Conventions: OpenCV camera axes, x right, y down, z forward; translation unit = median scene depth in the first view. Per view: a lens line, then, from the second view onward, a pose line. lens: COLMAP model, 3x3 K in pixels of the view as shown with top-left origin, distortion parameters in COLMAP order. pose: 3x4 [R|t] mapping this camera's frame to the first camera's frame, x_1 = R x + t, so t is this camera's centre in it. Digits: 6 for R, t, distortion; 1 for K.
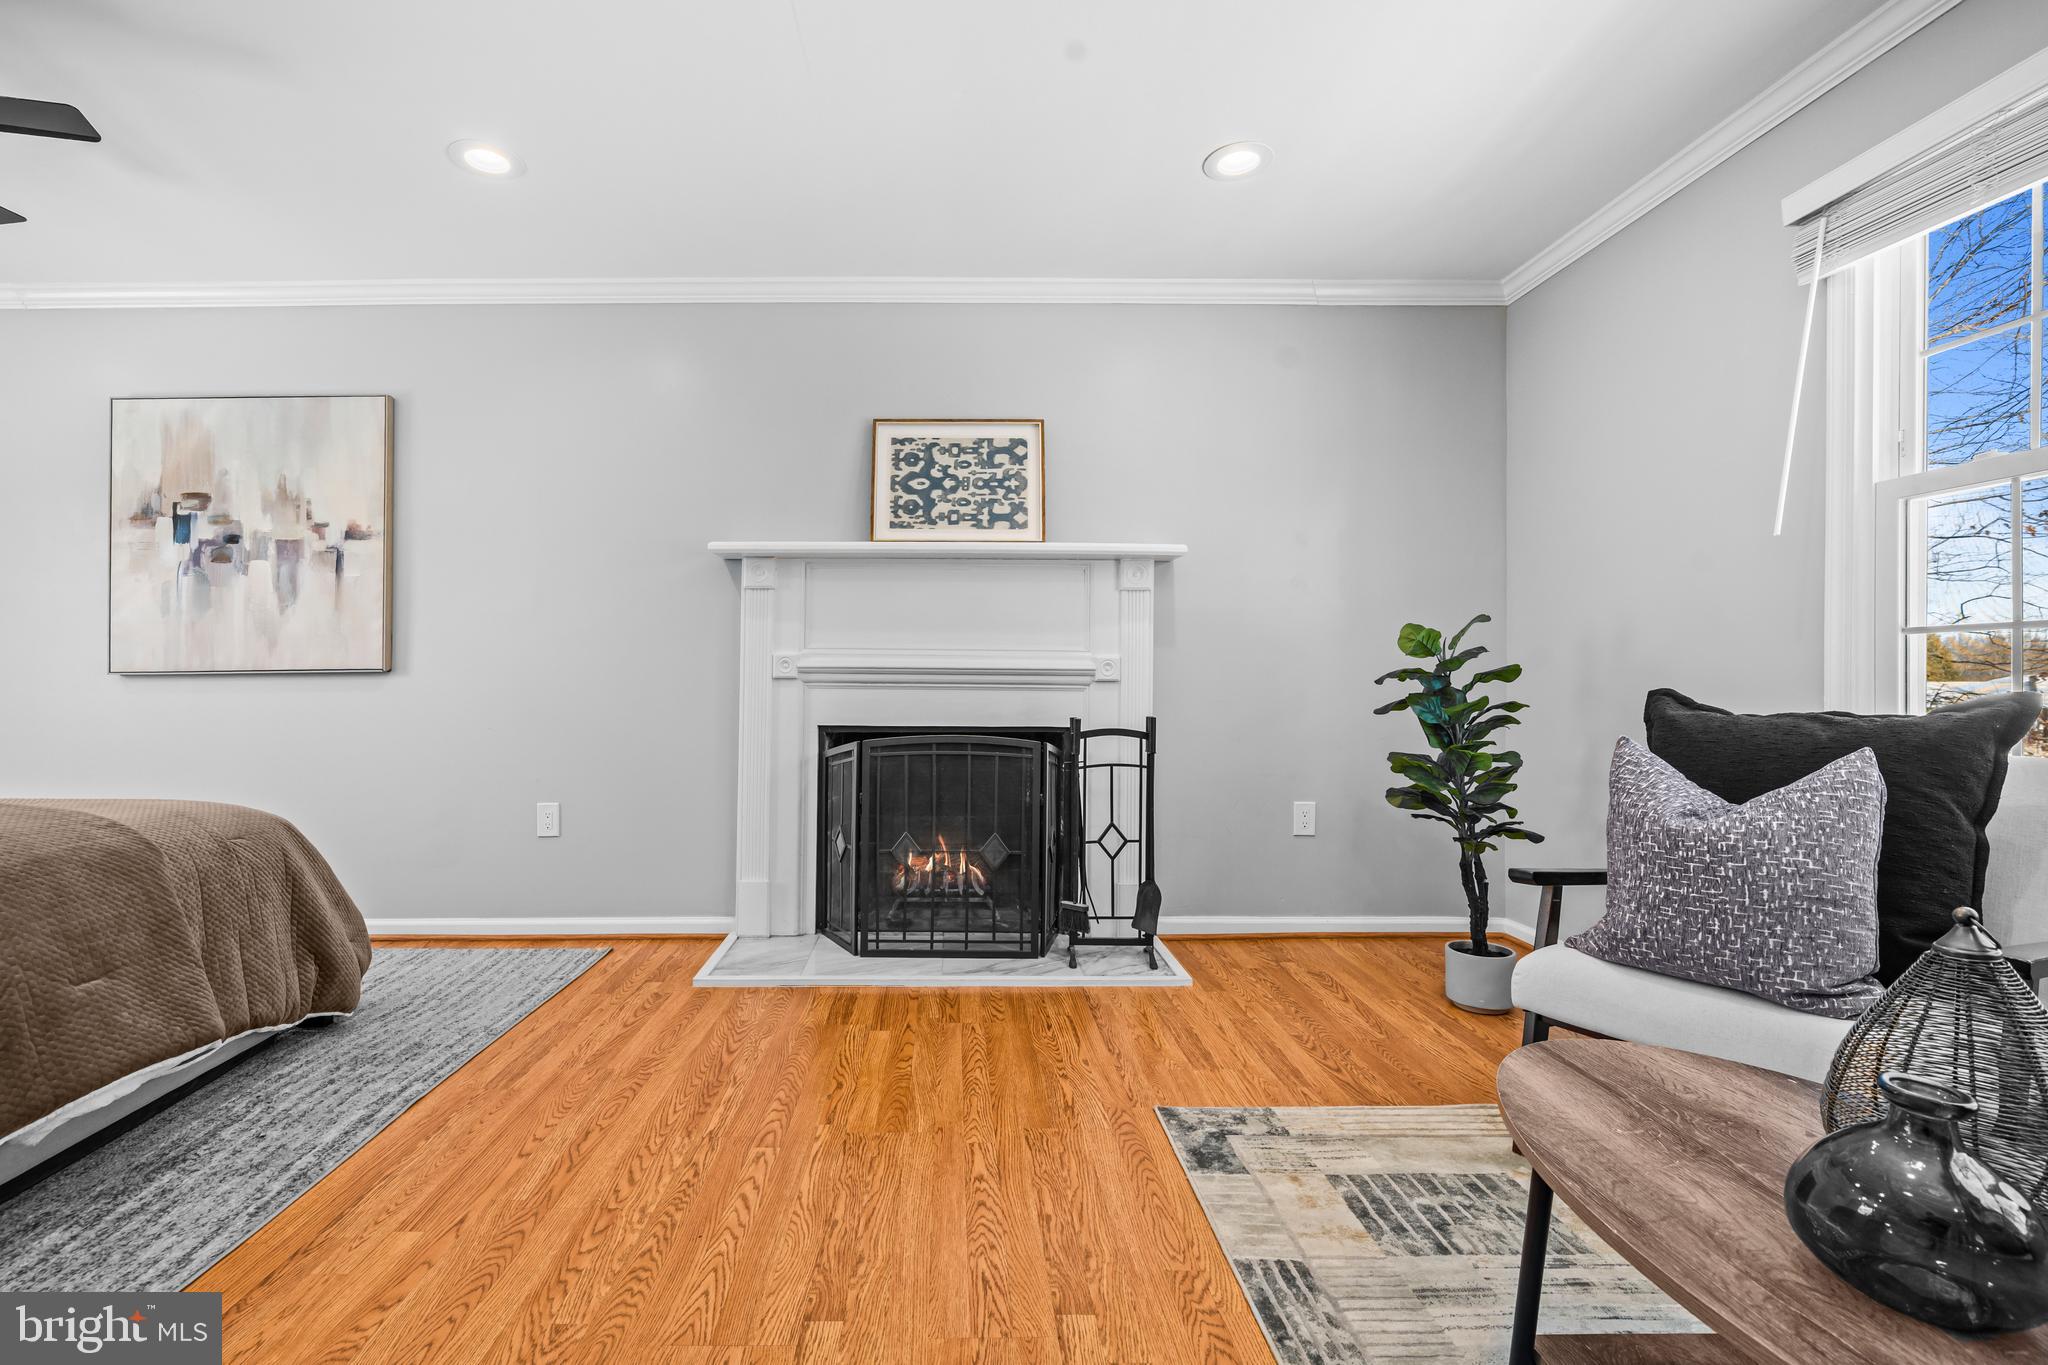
lens RADIAL K [[888.2, 0, 949.9], [0, 888.2, 672.1], [0, 0, 1]] dist [-0.000094, -0.000210]
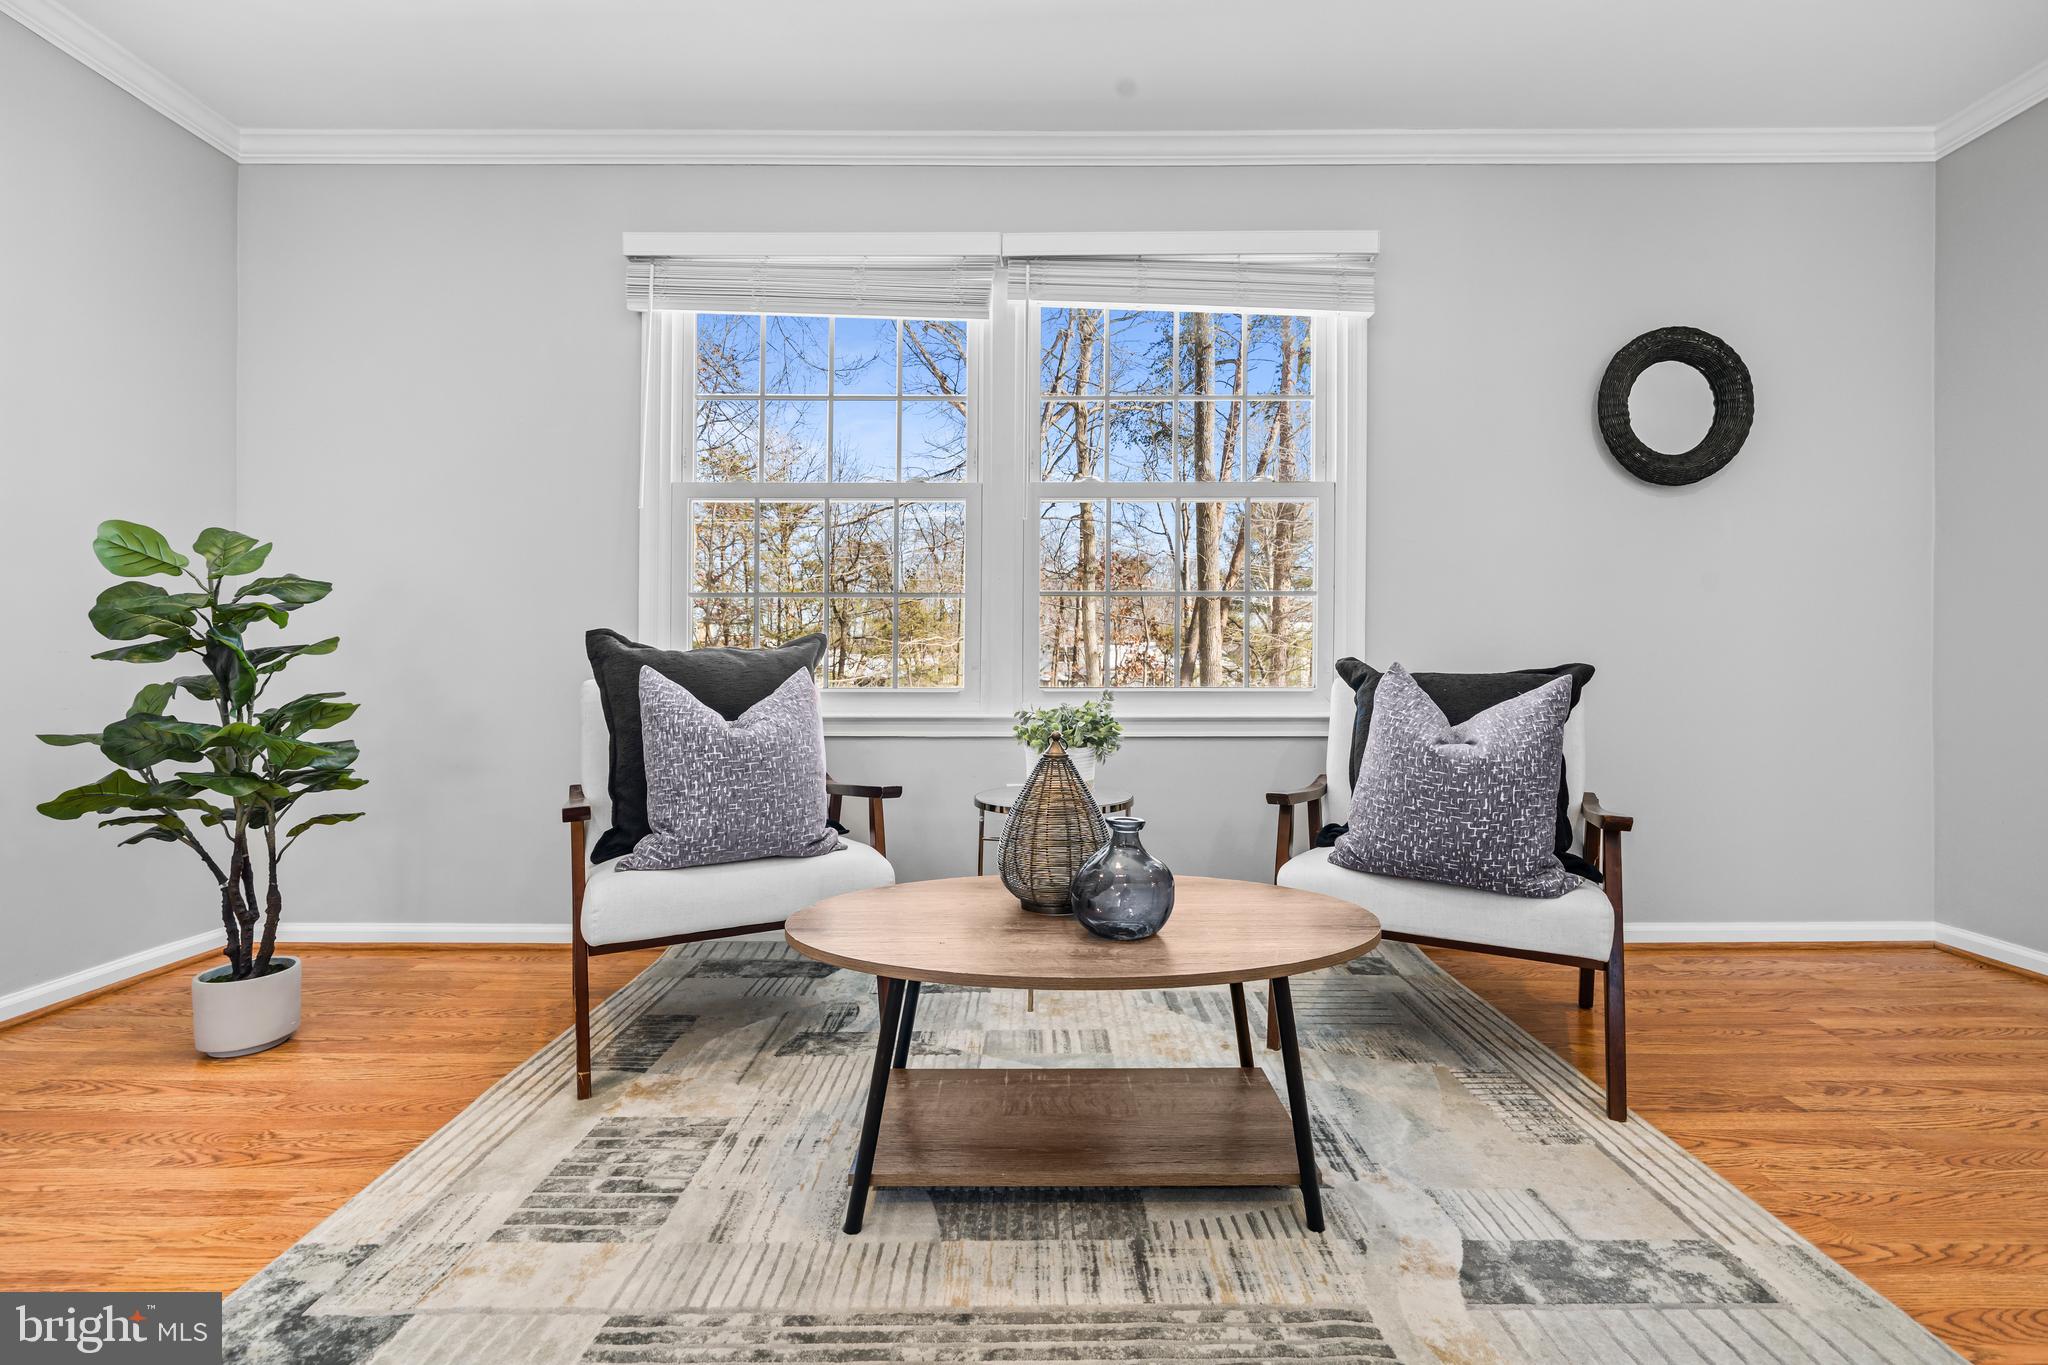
lens RADIAL K [[869.9, 0, 1033.1], [0, 869.9, 678.6], [0, 0, 1]] dist [-0.000325, -0.000250]
pose [[-0.001085, -0.007230, 0.999973, -0.168146], [-0.011234, 0.999911, 0.007218, 0.040745], [-0.999936, -0.011226, -0.001166, 0.289005]]
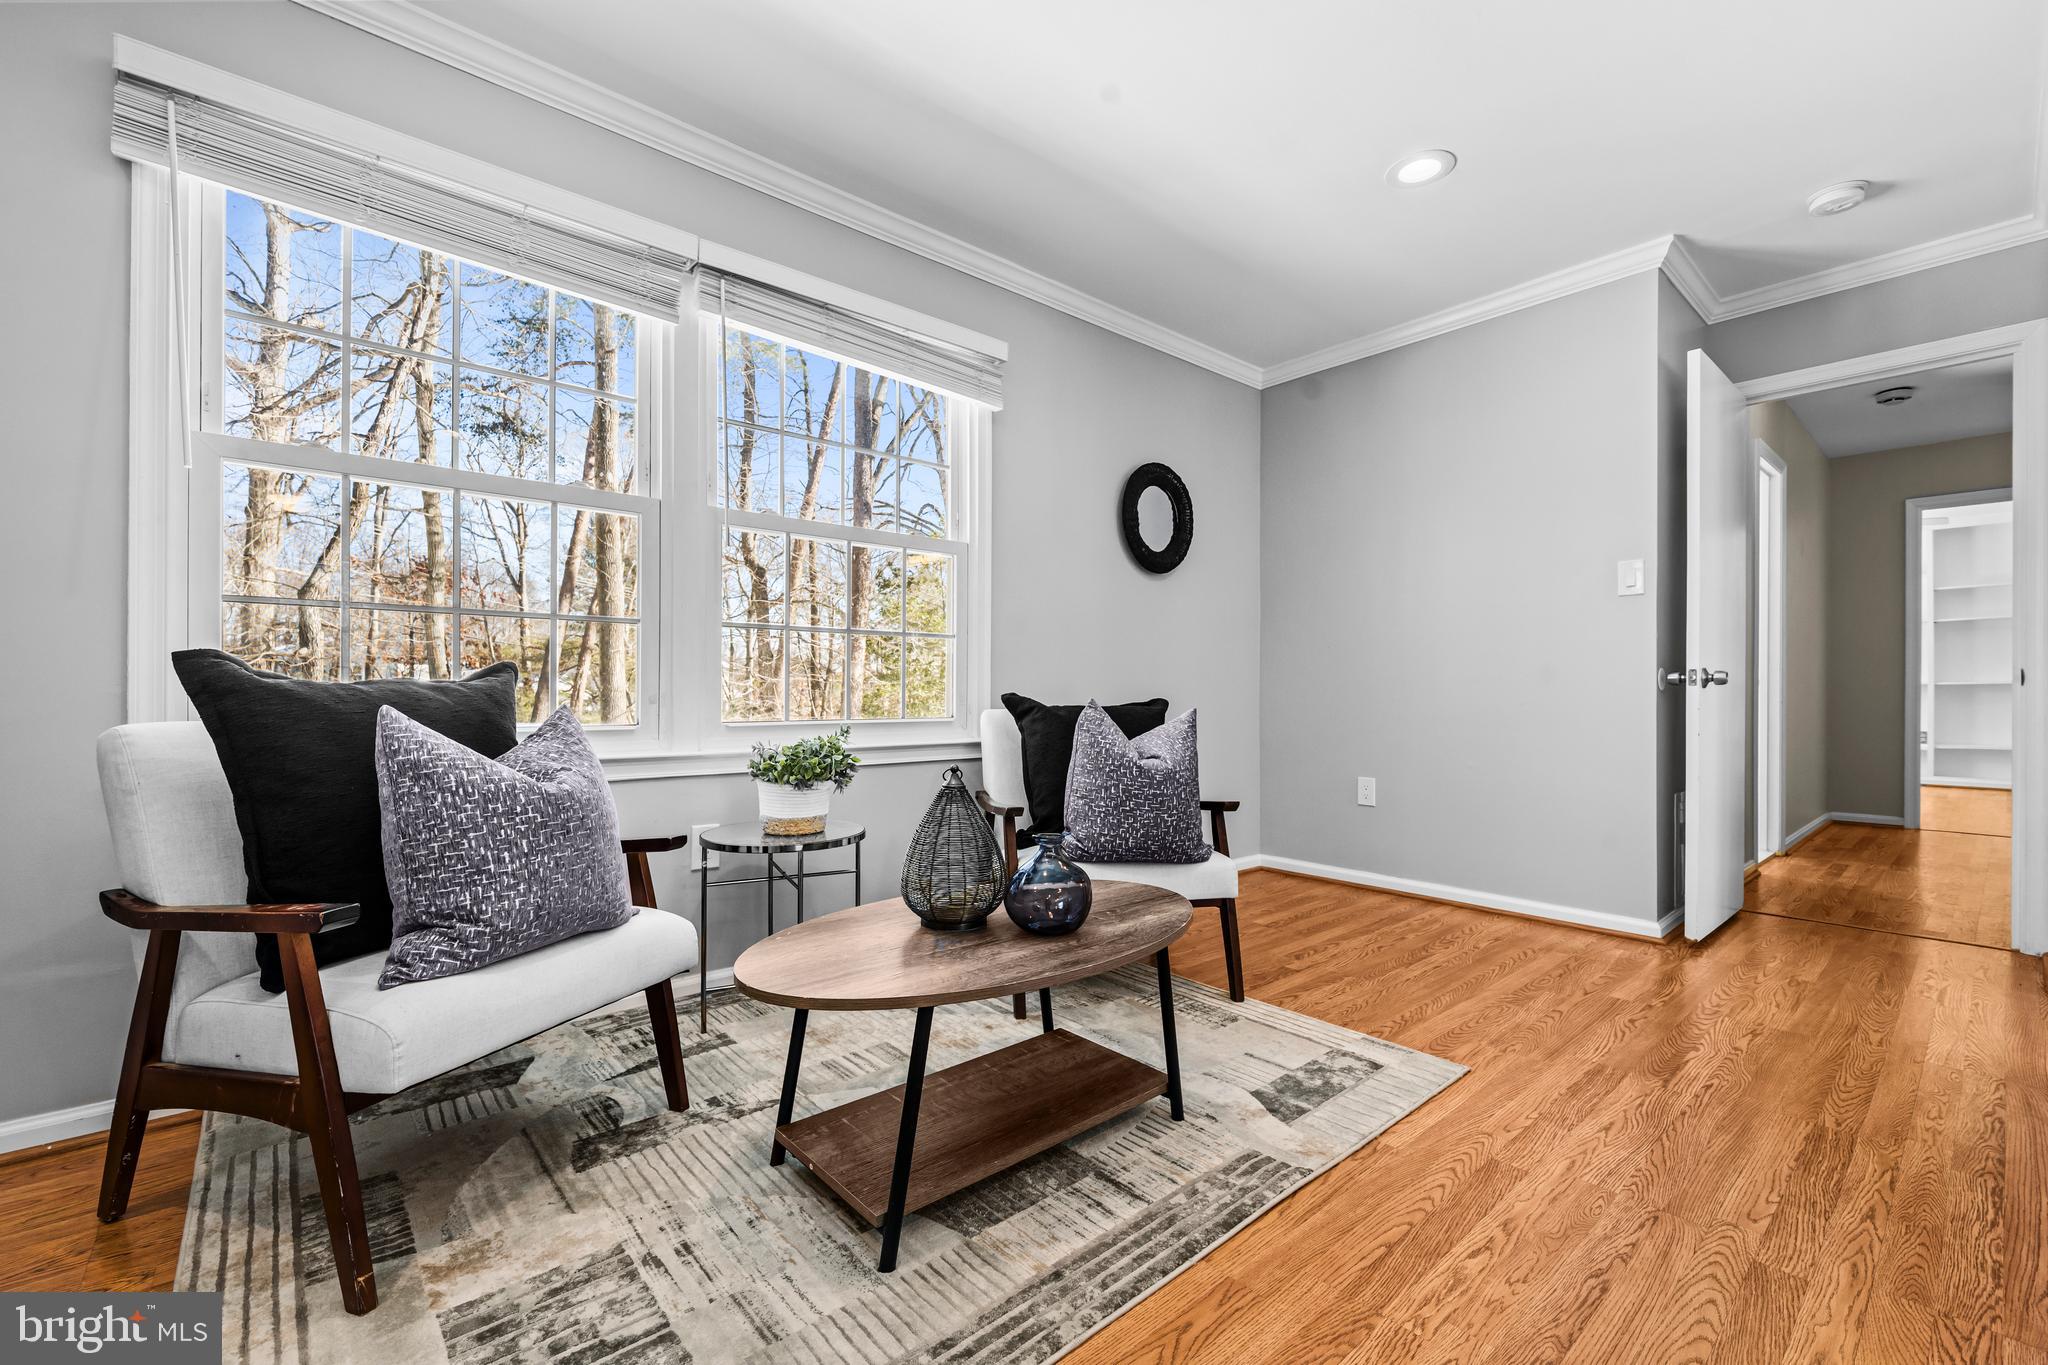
lens RADIAL K [[854.0, 0, 1024.5], [0, 854.0, 706.6], [0, 0, 1]] dist [0.000185, -0.000201]
pose [[-0.653421, -0.008418, 0.756948, -0.108175], [-0.007965, 0.999959, 0.004245, 0.035386], [-0.756953, -0.003255, -0.653461, 0.584885]]
